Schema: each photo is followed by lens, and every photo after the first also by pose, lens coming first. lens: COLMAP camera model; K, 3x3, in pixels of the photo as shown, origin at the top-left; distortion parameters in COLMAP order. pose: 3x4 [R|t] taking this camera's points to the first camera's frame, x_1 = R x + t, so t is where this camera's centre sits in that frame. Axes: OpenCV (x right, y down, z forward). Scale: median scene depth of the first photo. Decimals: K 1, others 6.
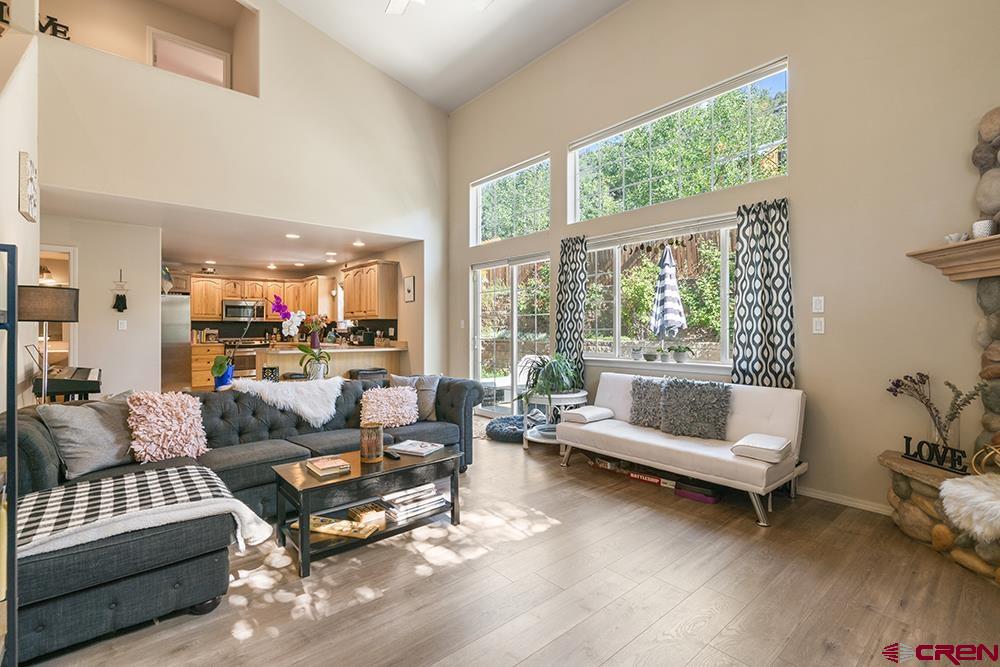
lens RADIAL K [[454.6, 0, 498.2], [0, 454.6, 330.4], [0, 0, 1]] dist [-0.001516, -0.000073]
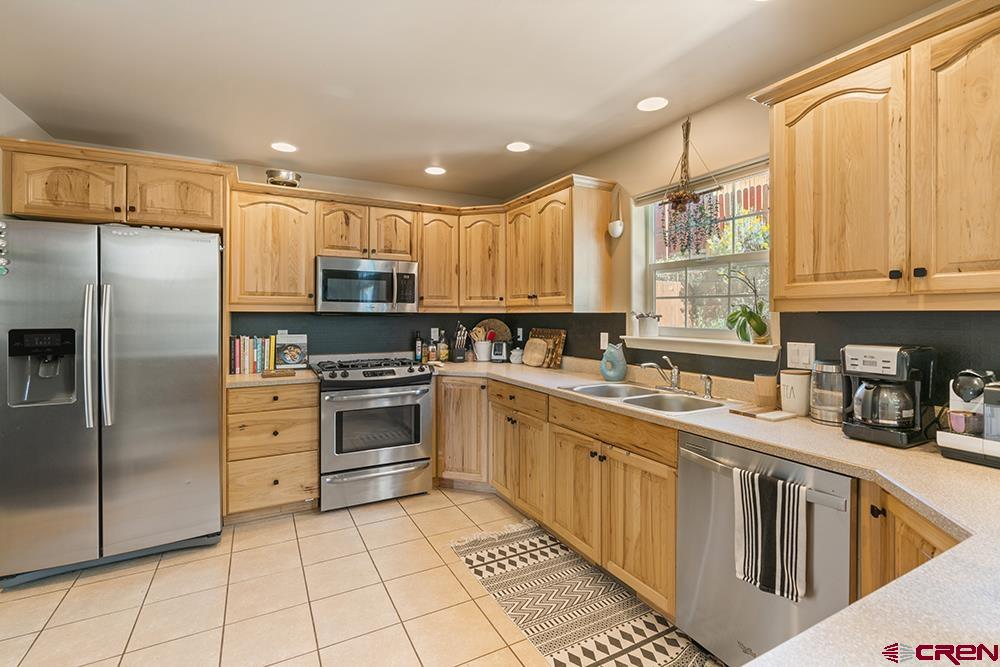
lens RADIAL K [[454.6, 0, 501.0], [0, 454.6, 315.8], [0, 0, 1]] dist [-0.001516, -0.000073]
pose [[0.978955, 0.002015, -0.204066, -0.375477], [-0.003108, 0.999982, -0.005038, -0.015918], [0.204052, 0.005566, 0.978944, 0.654808]]
